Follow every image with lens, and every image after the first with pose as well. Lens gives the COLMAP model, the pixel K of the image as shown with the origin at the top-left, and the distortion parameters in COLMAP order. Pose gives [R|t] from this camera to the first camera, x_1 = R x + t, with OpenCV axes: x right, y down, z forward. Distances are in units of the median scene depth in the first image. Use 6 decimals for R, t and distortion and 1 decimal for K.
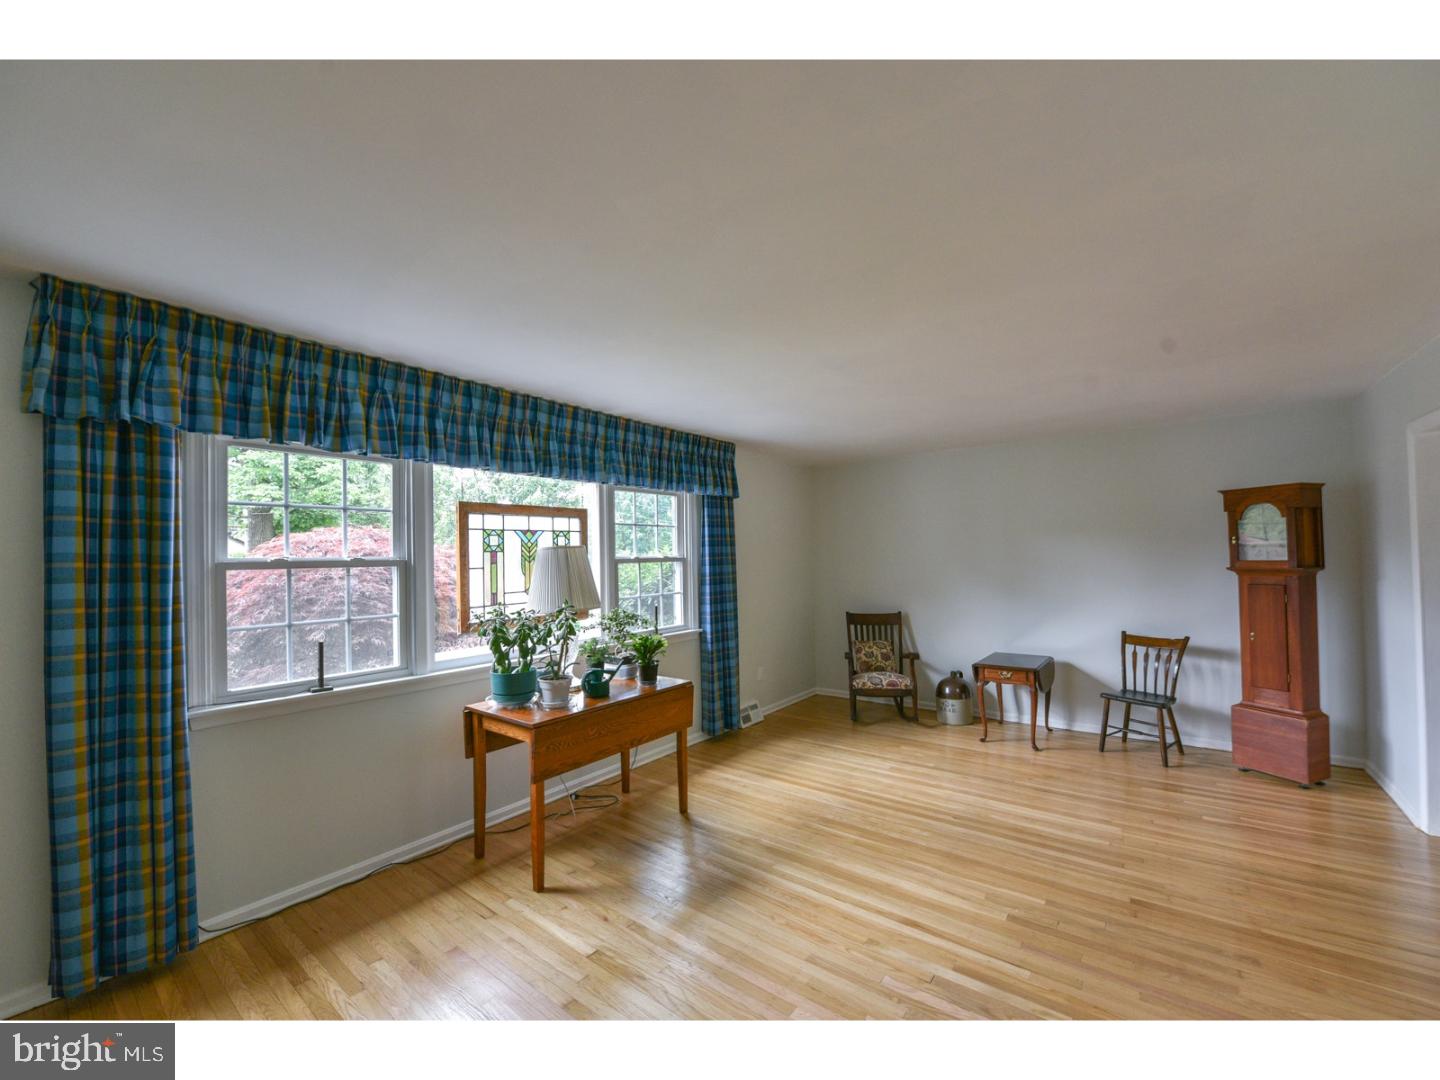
lens RADIAL K [[579.4, 0, 720.9], [0, 579.4, 546.4], [0, 0, 1]] dist [-0.012041, 0.000149]
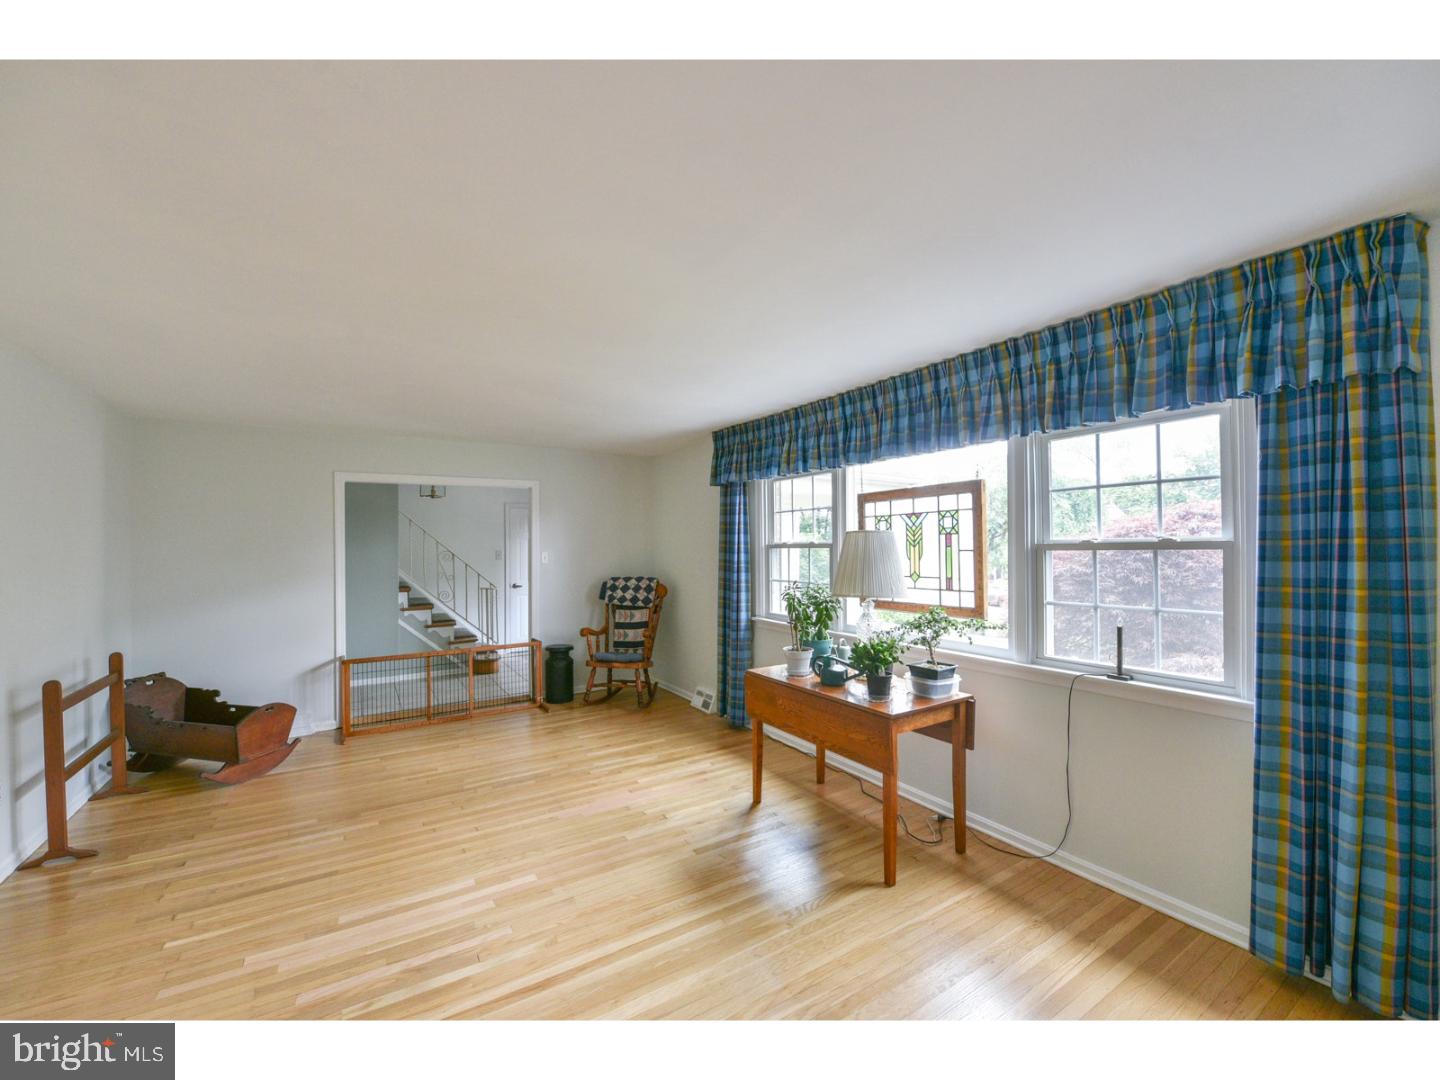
lens RADIAL K [[579.4, 0, 720.9], [0, 579.4, 546.4], [0, 0, 1]] dist [-0.012041, 0.000149]
pose [[-0.341211, 0.028757, -0.939547, 0.648871], [0.040373, 0.999058, 0.015916, -0.001035], [0.939119, -0.032501, -0.342050, 0.984052]]
